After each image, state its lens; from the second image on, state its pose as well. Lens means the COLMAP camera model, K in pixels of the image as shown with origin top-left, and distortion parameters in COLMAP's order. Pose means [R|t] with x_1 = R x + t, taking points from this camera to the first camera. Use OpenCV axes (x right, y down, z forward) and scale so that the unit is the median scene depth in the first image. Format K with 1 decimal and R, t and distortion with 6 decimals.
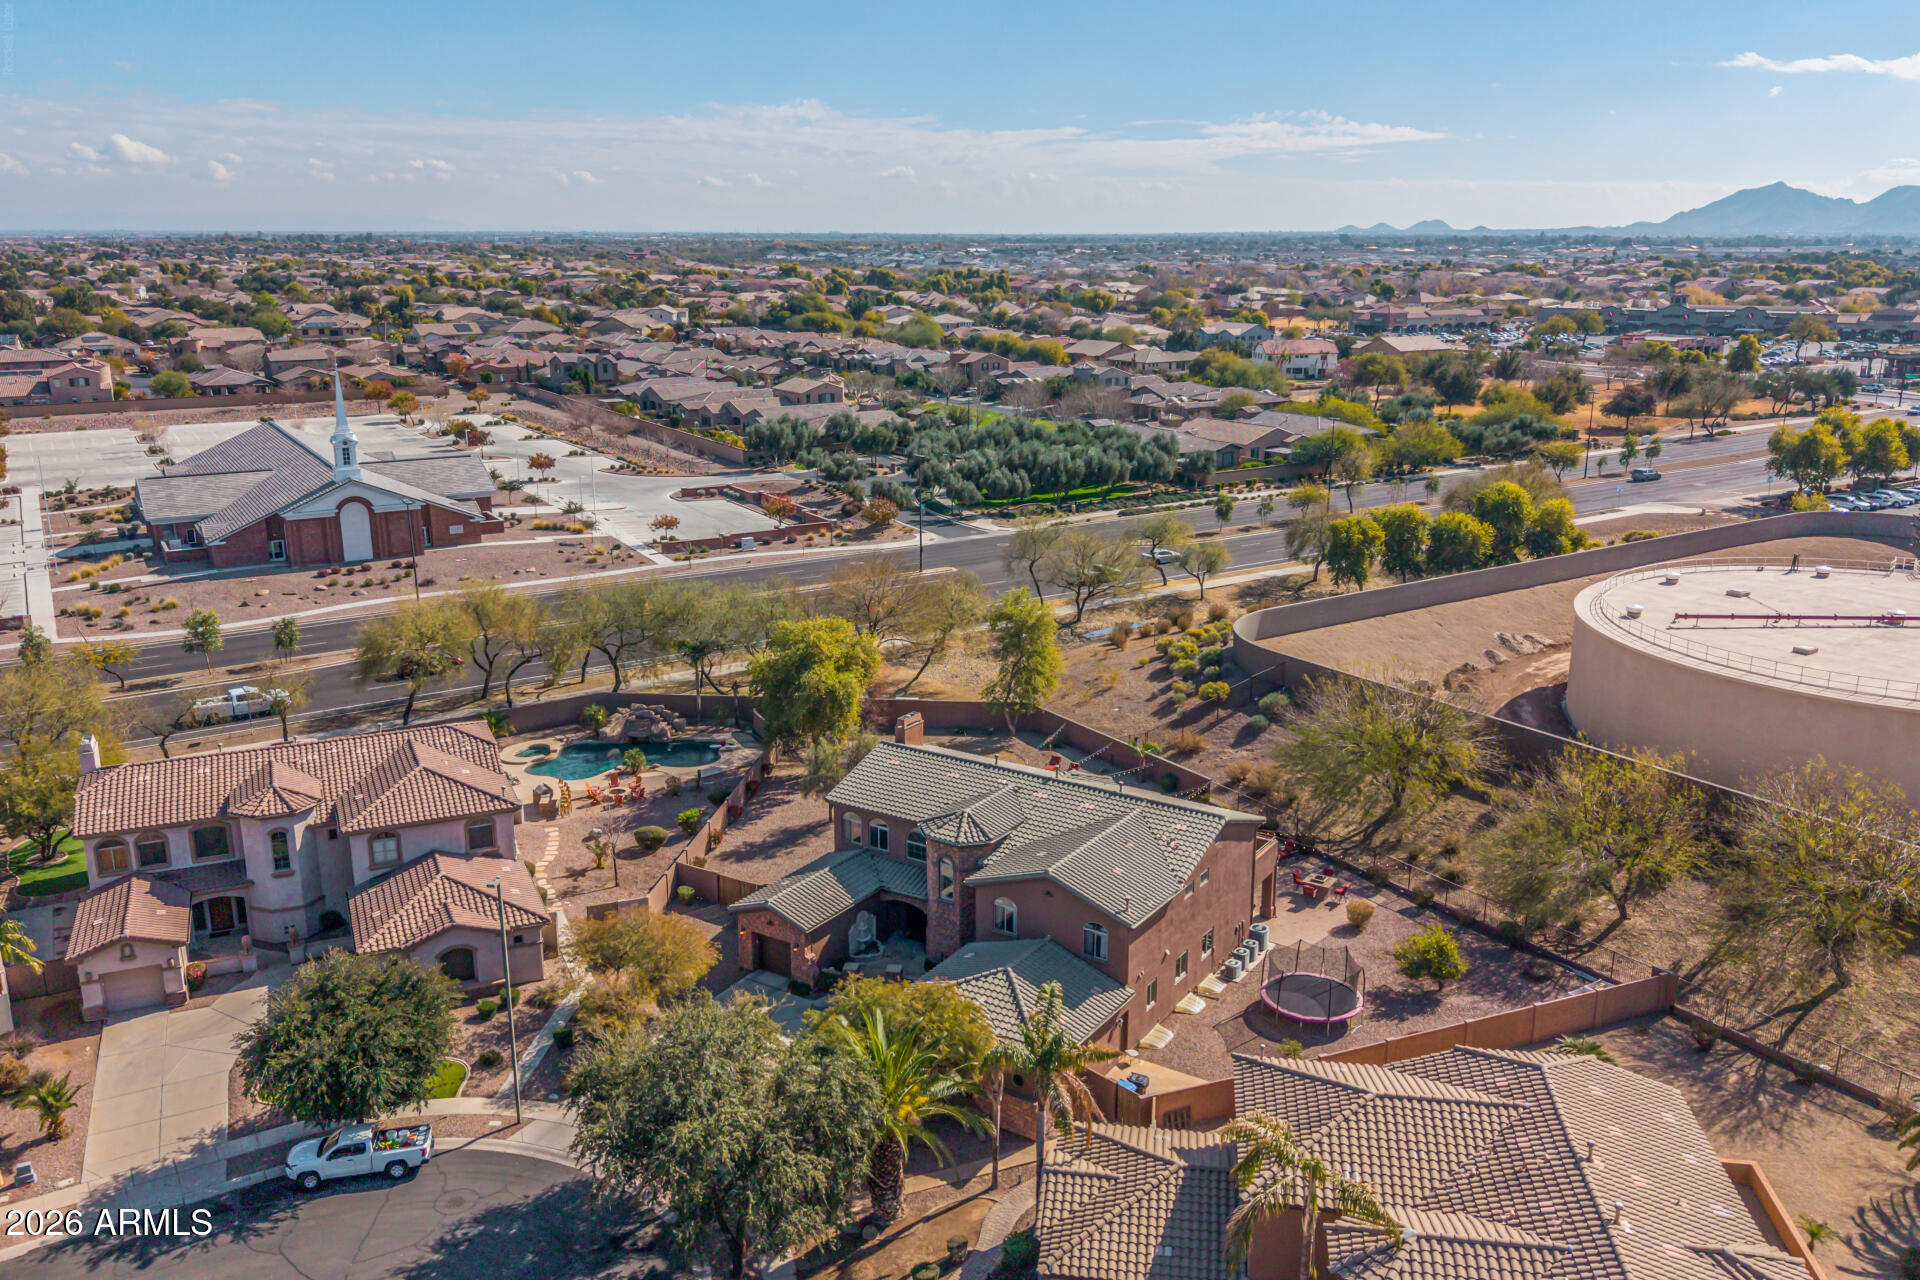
lens RADIAL K [[1549.4, 0, 967.4], [0, 1549.4, 644.3], [0, 0, 1]] dist [0.111224, -0.223537]
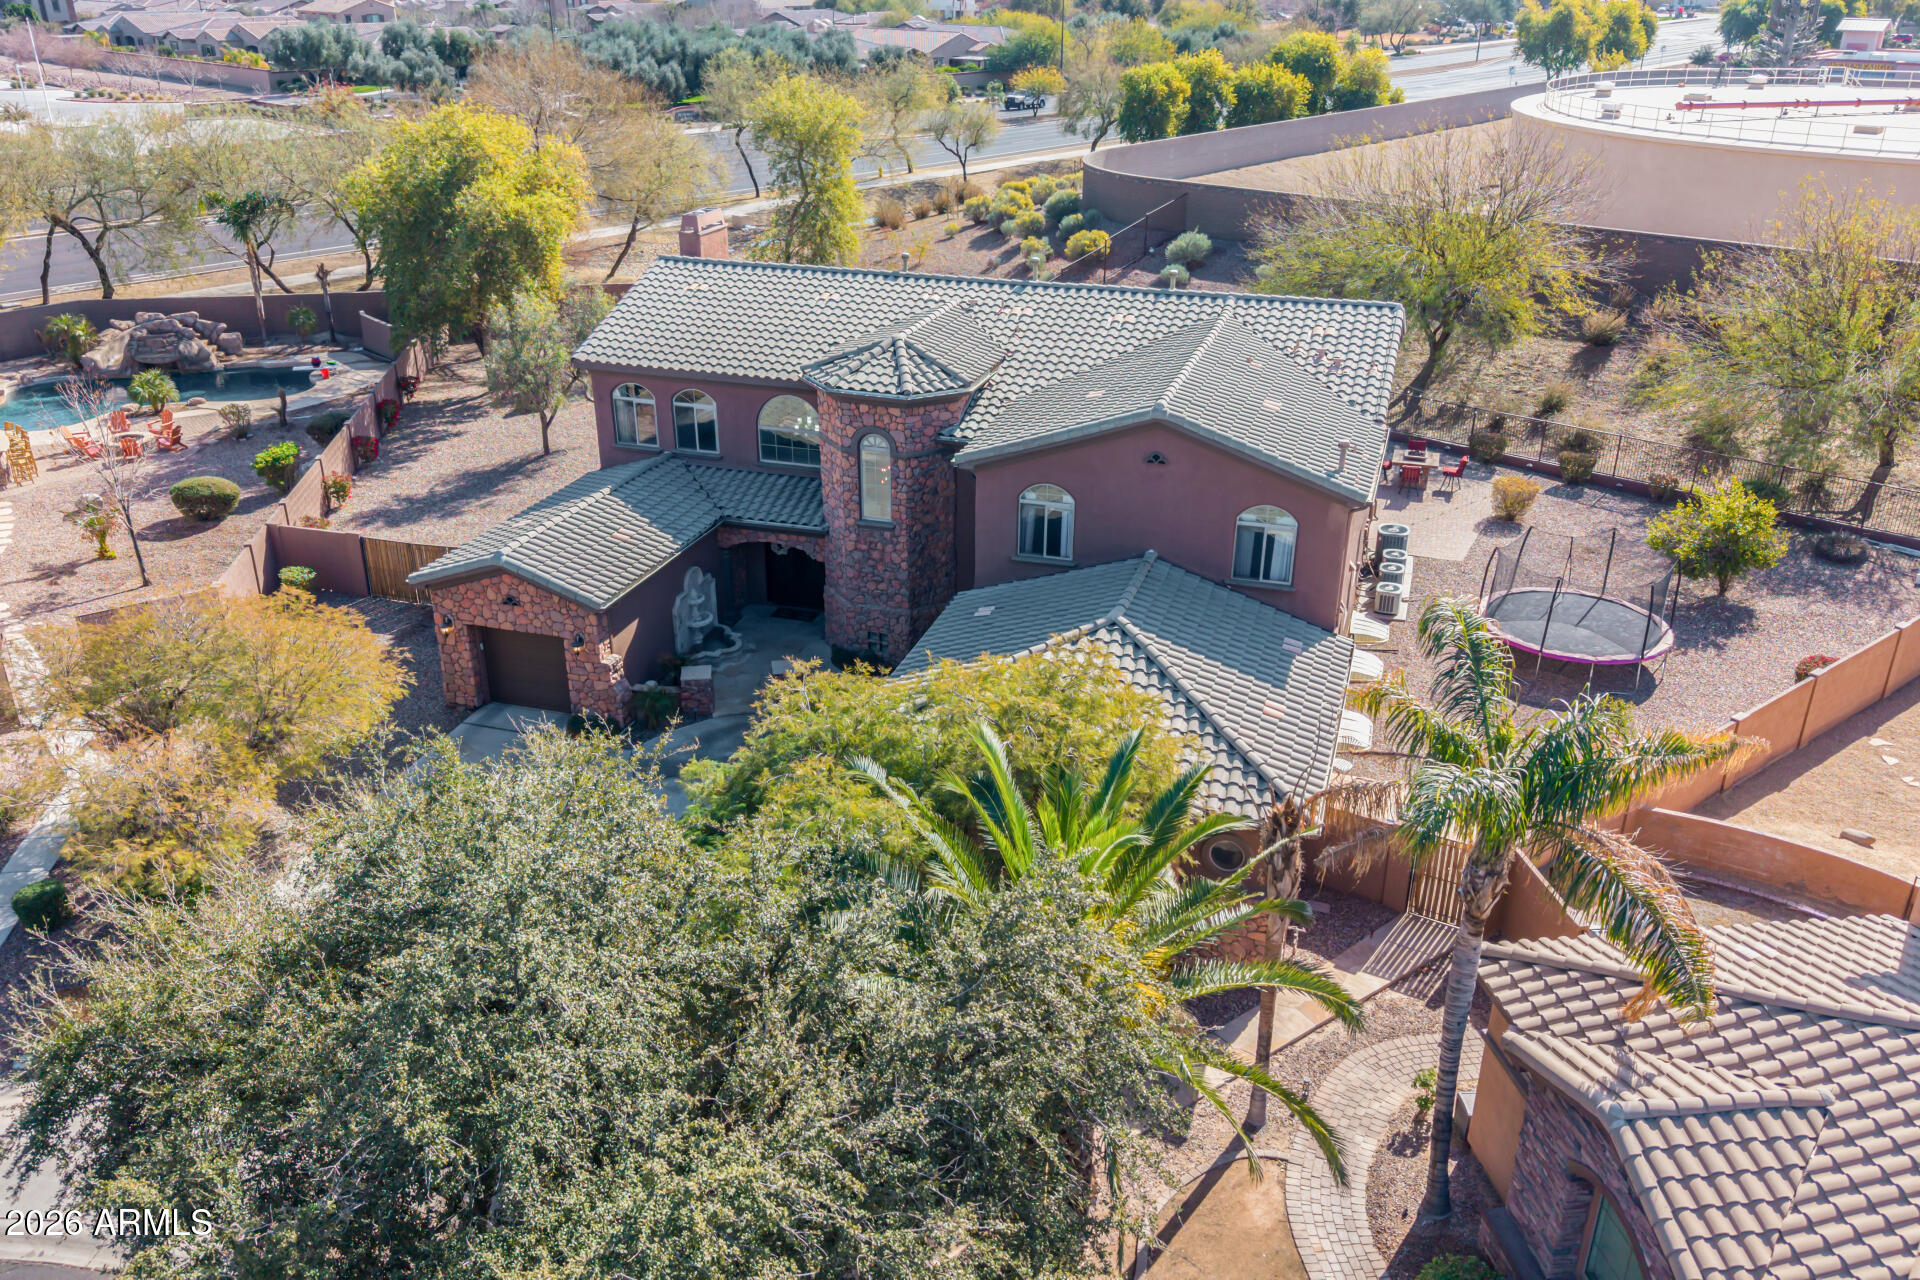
lens RADIAL K [[1510.6, 0, 971.9], [0, 1510.6, 652.8], [0, 0, 1]] dist [0.047845, -0.080659]
pose [[0.960720, -0.109782, 0.254884, -0.082639], [0.065012, 0.981903, 0.177875, 0.090964], [-0.269799, -0.154318, 0.950471, 0.393540]]
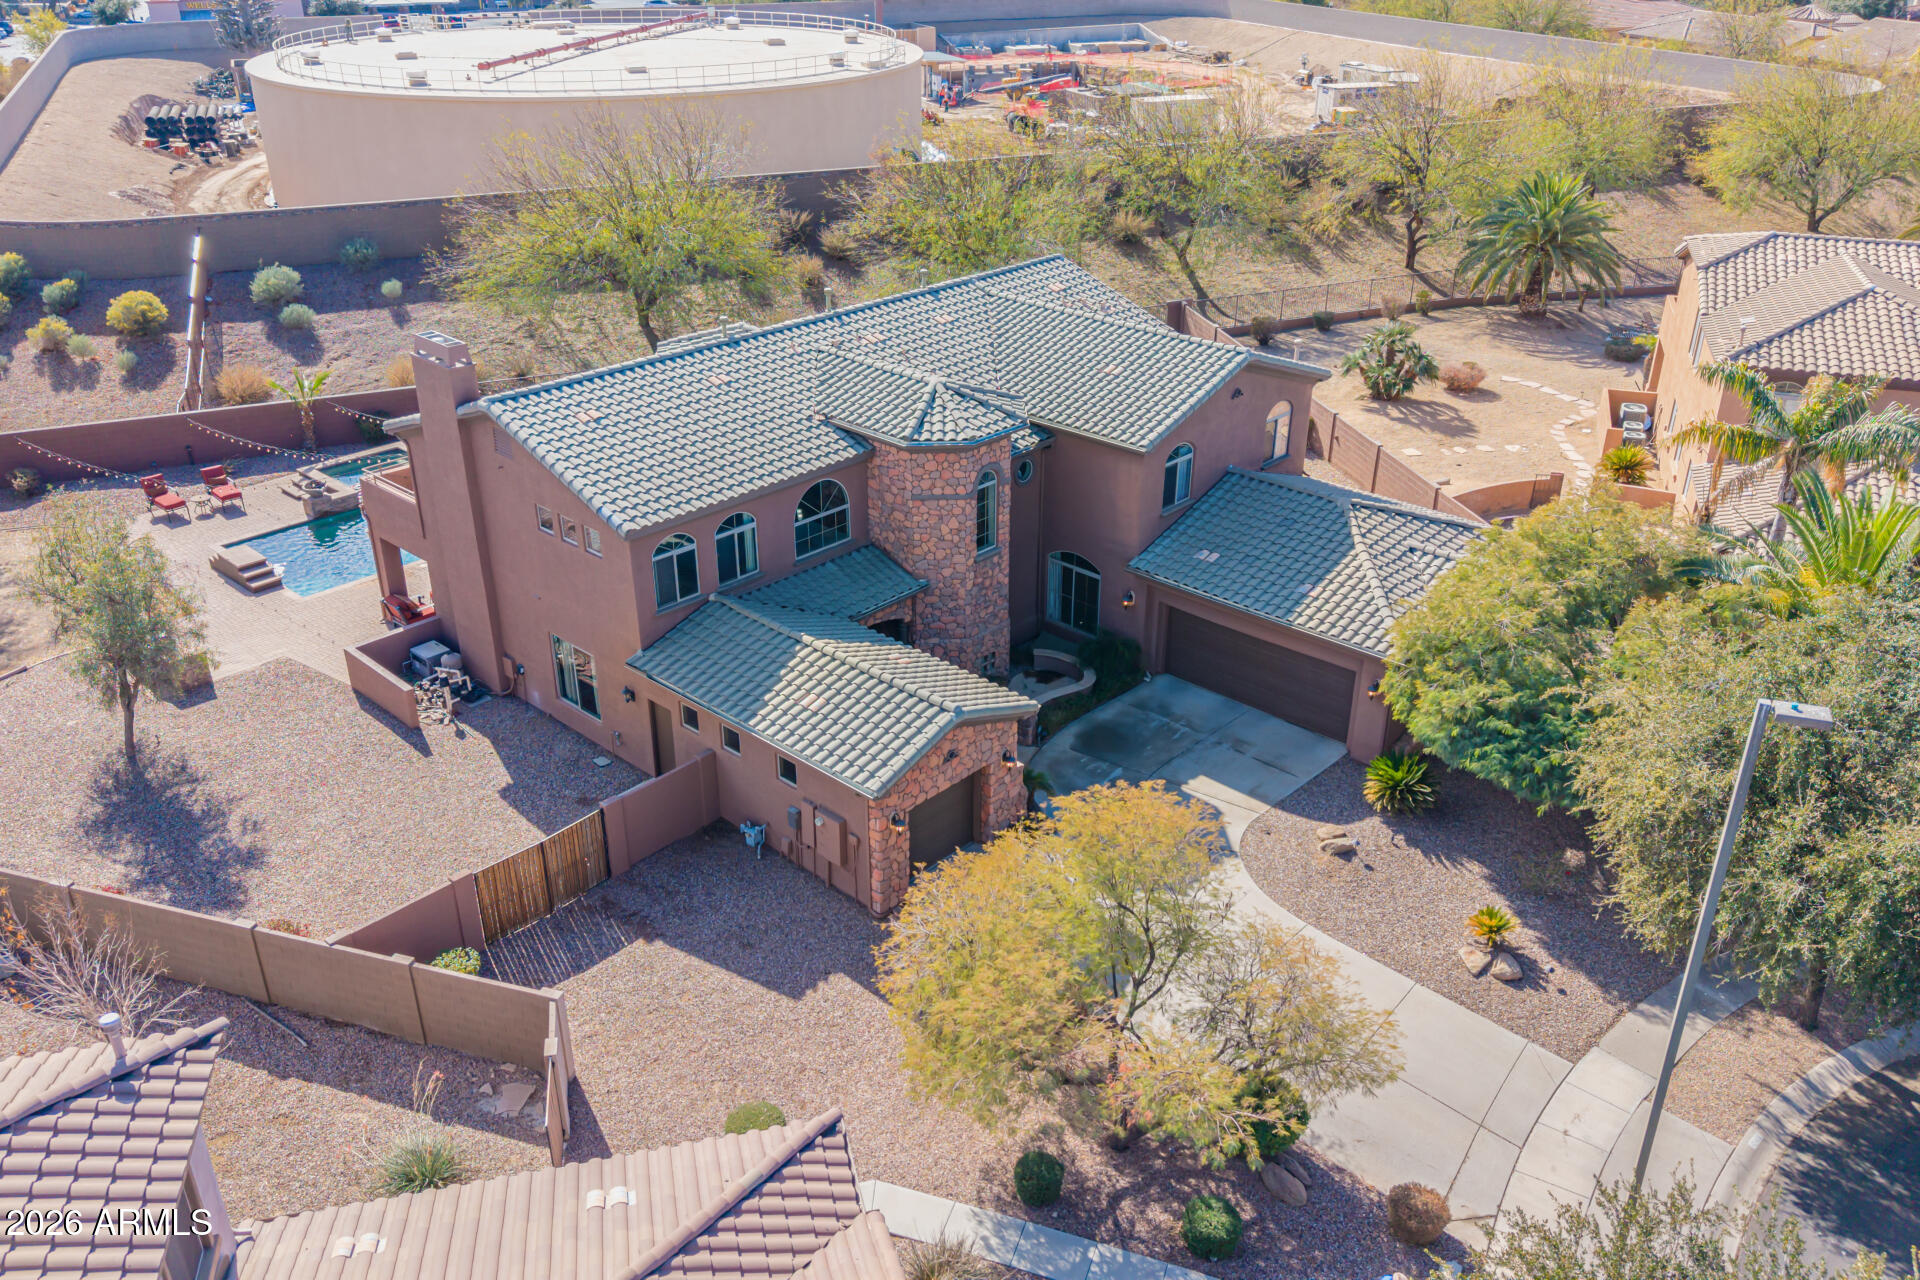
lens RADIAL K [[1534.7, 0, 951.0], [0, 1534.7, 647.4], [0, 0, 1]] dist [0.057296, -0.097108]
pose [[0.164434, -0.443538, 0.881042, -0.356425], [0.256143, 0.881760, 0.396094, -0.010316], [-0.952550, 0.160541, 0.258601, 0.660455]]
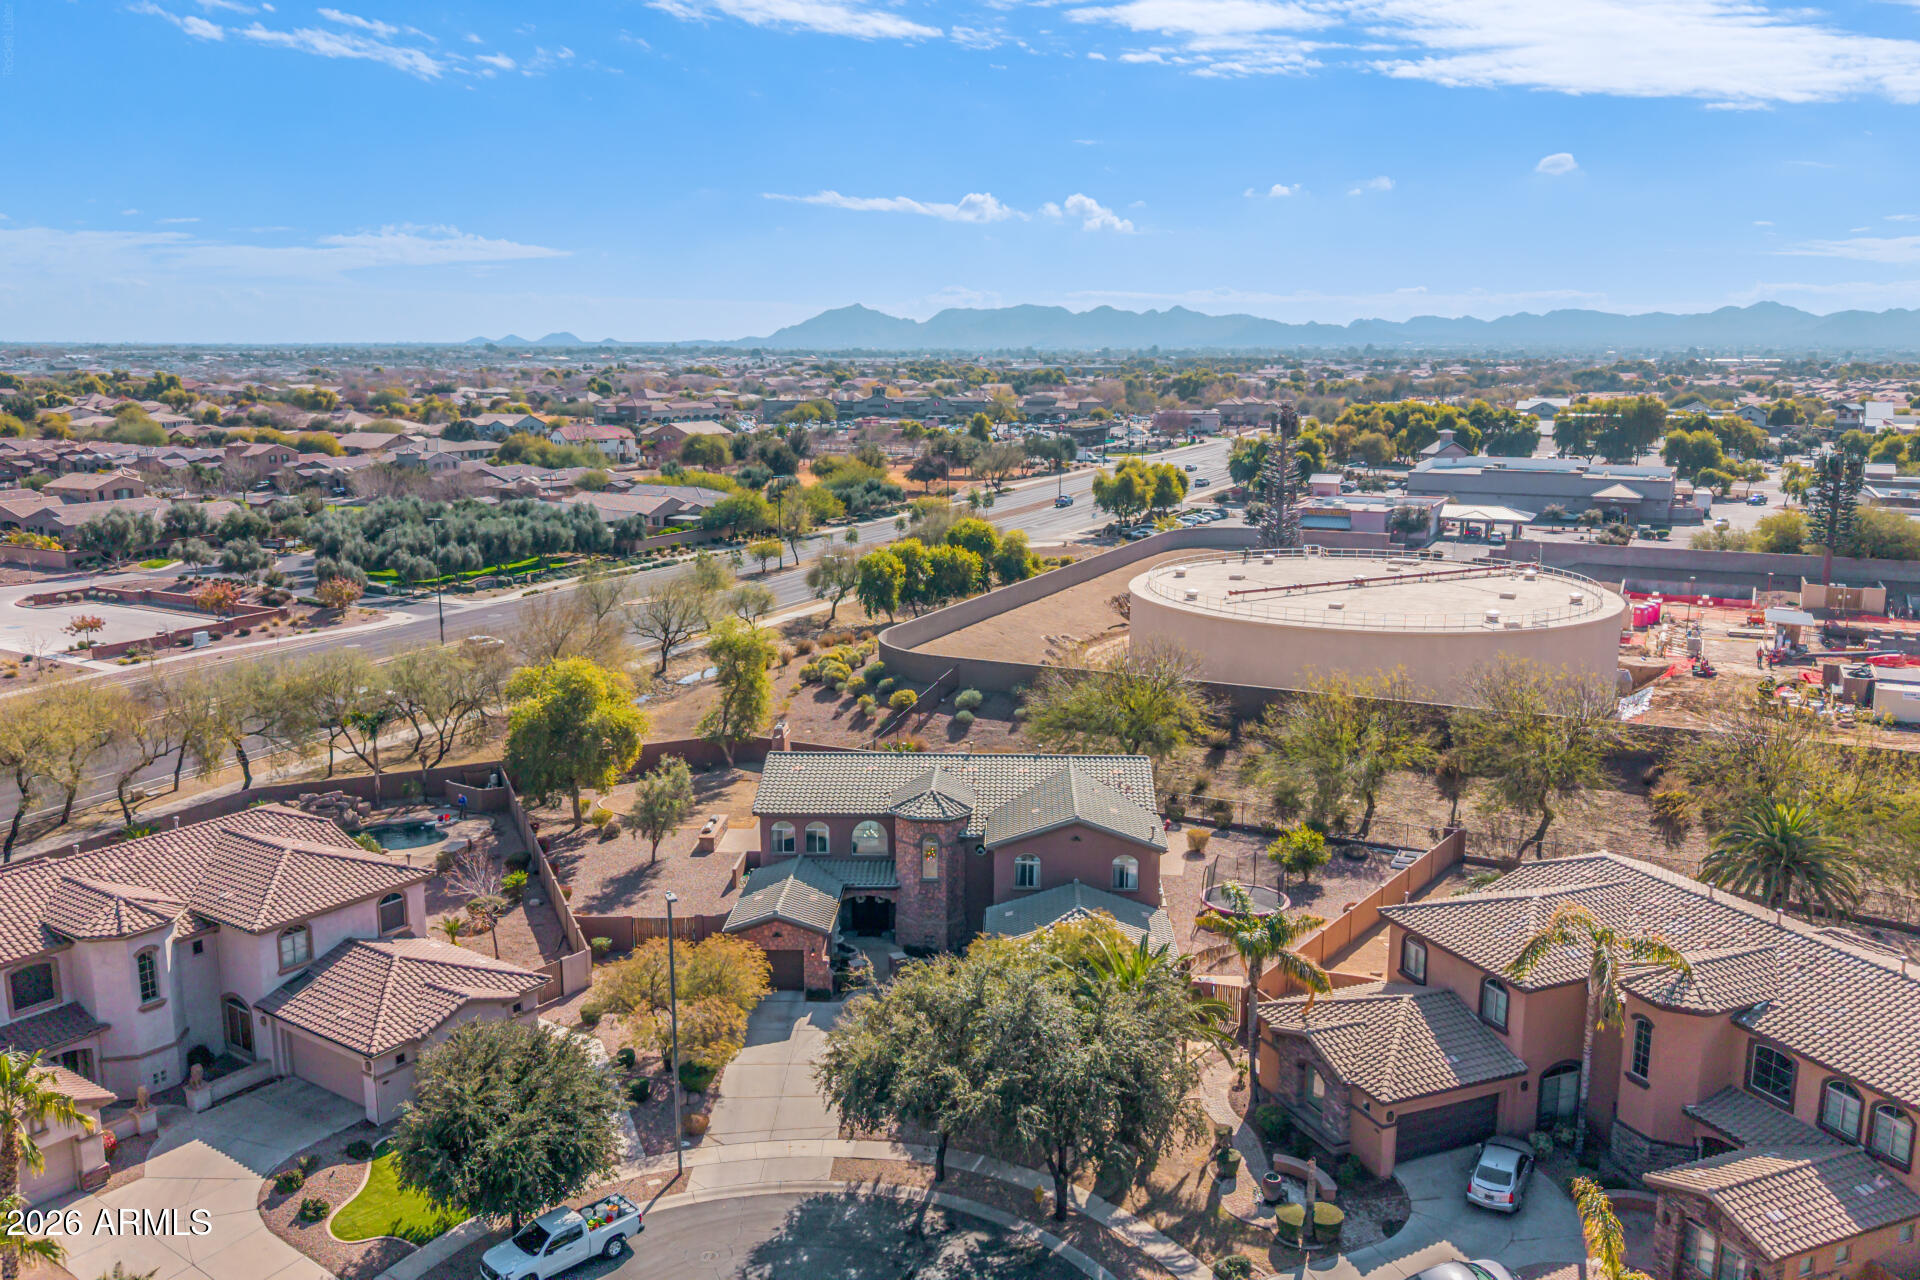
lens RADIAL K [[1545.4, 0, 959.7], [0, 1545.4, 585.5], [0, 0, 1]] dist [0.076501, -0.098343]
pose [[0.853909, -0.075987, 0.514845, -0.376087], [0.130422, 0.988959, -0.070352, 0.035944], [-0.503815, 0.127222, 0.854391, 0.072323]]
